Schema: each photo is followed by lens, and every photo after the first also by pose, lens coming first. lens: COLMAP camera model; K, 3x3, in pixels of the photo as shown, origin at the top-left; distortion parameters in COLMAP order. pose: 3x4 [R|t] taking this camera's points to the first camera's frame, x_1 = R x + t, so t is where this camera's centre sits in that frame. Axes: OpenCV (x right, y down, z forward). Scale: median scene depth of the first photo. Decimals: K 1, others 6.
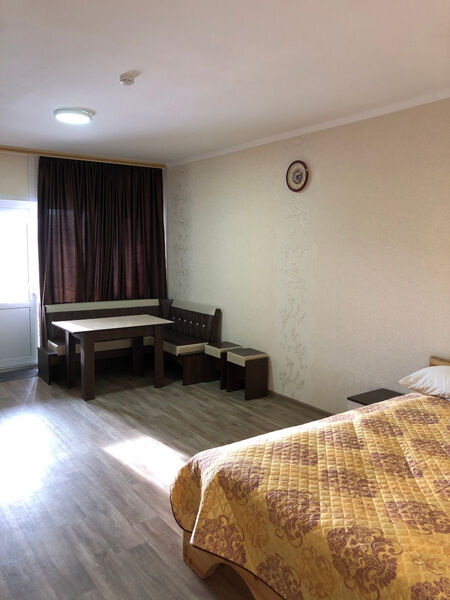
lens RADIAL K [[484.7, 0, 223.9], [0, 484.7, 302.4], [0, 0, 1]] dist [0.031253, -0.034786]
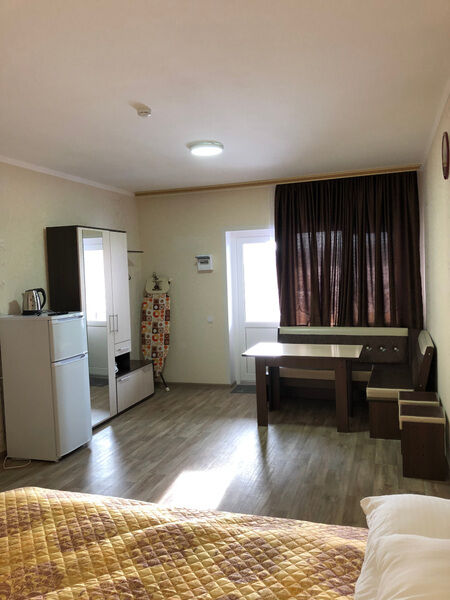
lens RADIAL K [[484.7, 0, 225.8], [0, 484.7, 299.7], [0, 0, 1]] dist [0.031253, -0.034786]
pose [[0.596545, 0.019106, -0.802352, 0.576648], [-0.054024, 0.998405, -0.016392, -0.041980], [0.800759, 0.053124, 0.596626, 0.427335]]
